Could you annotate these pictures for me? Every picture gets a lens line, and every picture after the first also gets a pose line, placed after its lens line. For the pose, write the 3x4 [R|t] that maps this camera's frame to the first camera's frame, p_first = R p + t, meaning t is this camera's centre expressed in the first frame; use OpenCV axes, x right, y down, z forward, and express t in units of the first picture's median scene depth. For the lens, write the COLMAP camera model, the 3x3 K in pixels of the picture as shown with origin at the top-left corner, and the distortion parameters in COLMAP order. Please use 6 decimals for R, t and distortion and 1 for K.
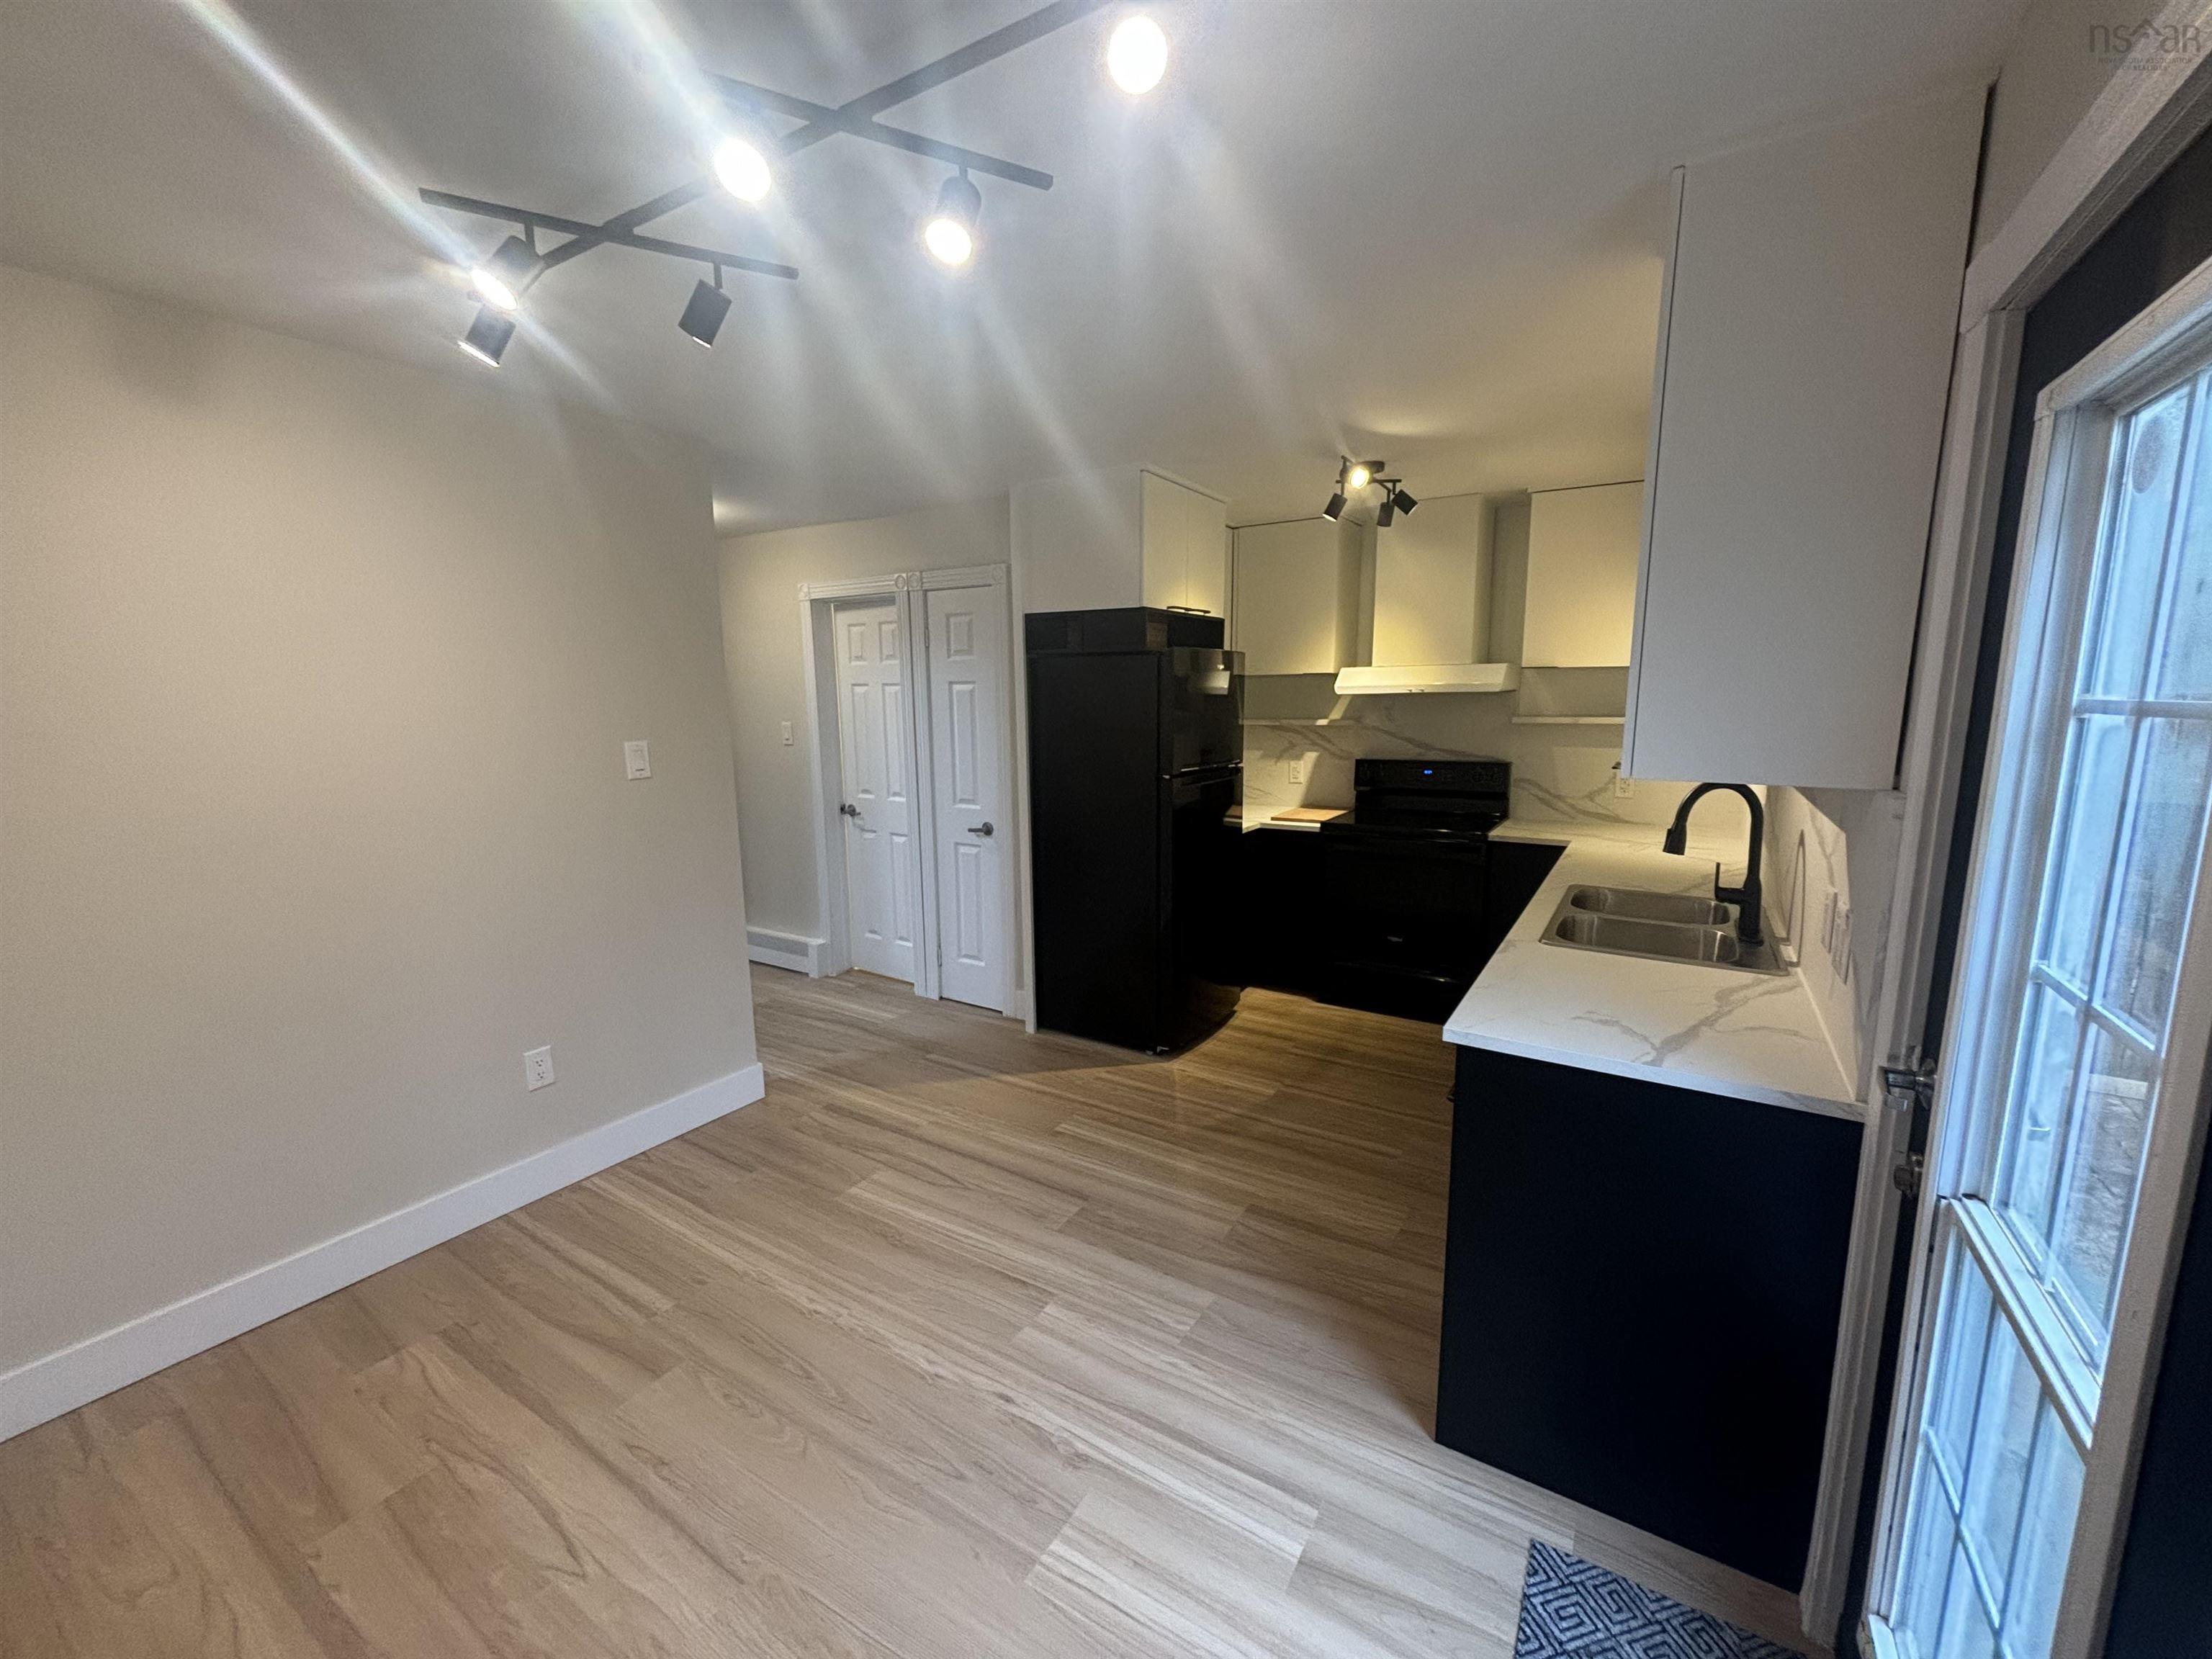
lens RADIAL K [[893.9, 0, 1108.9], [0, 893.9, 835.9], [0, 0, 1]] dist [0.011089, -0.003017]
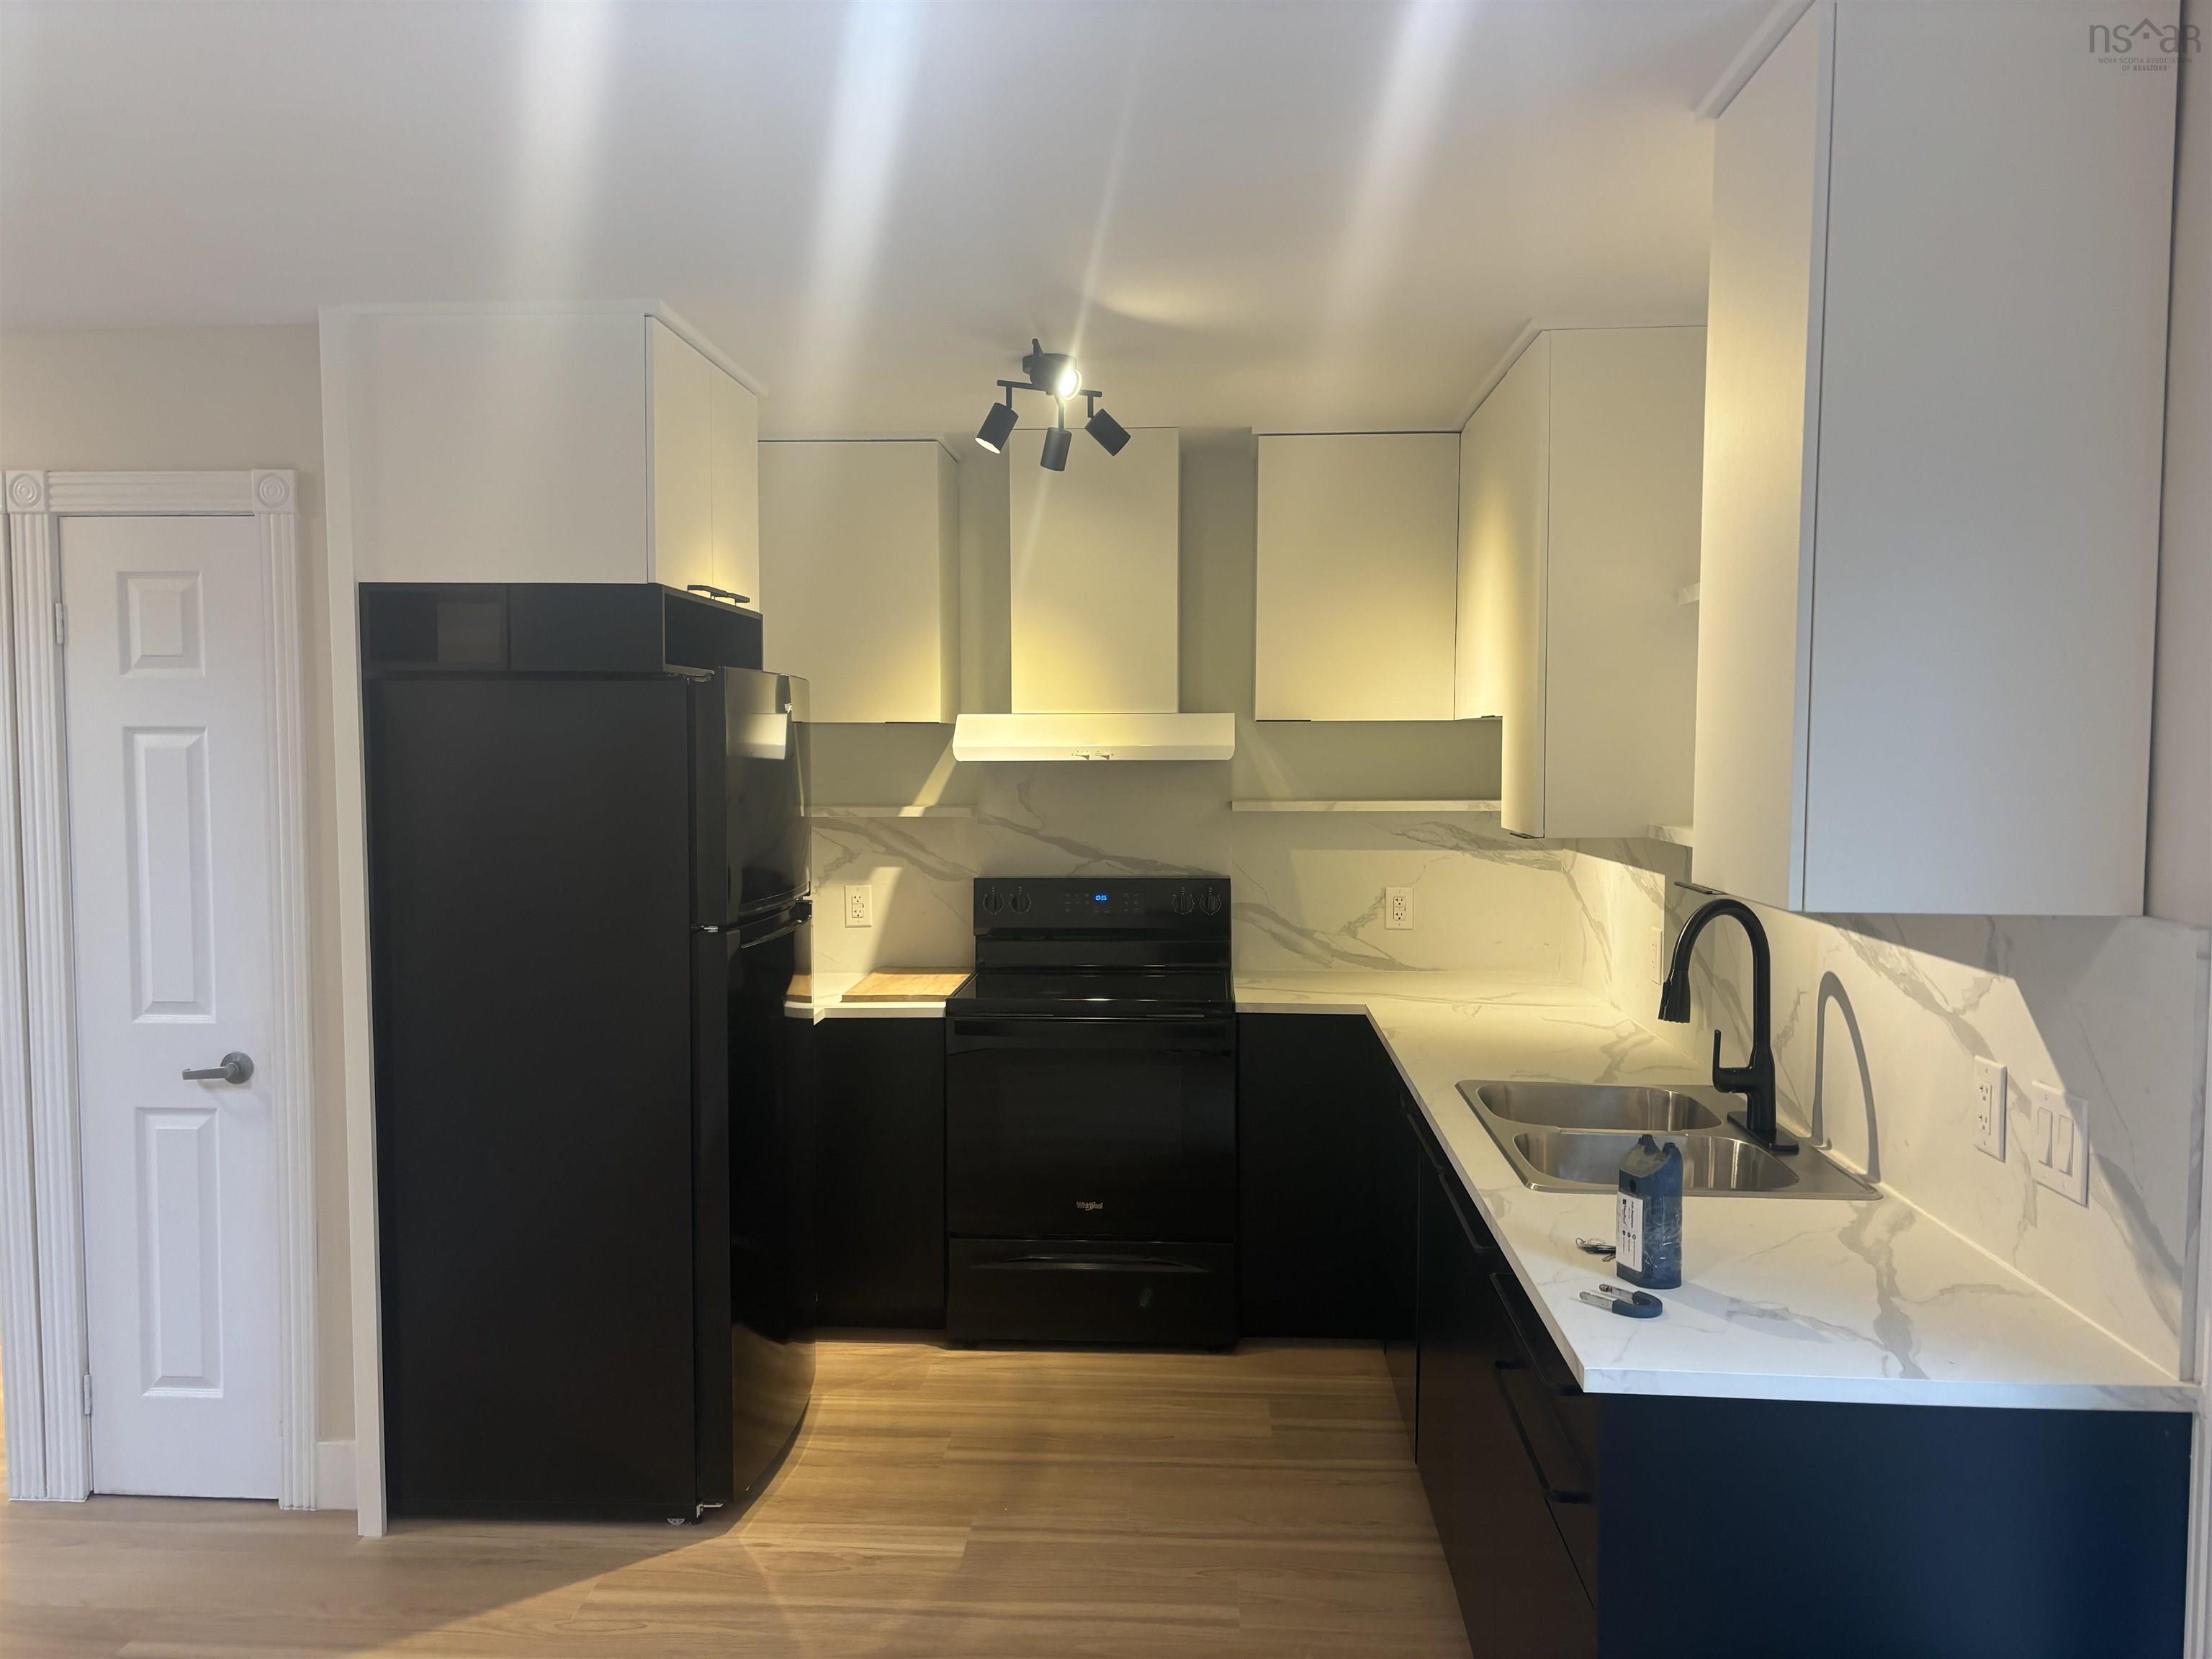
lens RADIAL K [[1680.3, 0, 1108.1], [0, 1680.3, 842.0], [0, 0, 1]] dist [0.039678, -0.030064]
pose [[0.876515, -0.019992, 0.480959, -0.192183], [0.069020, 0.994033, -0.084464, -0.021797], [-0.476401, 0.107230, 0.872665, 0.093215]]
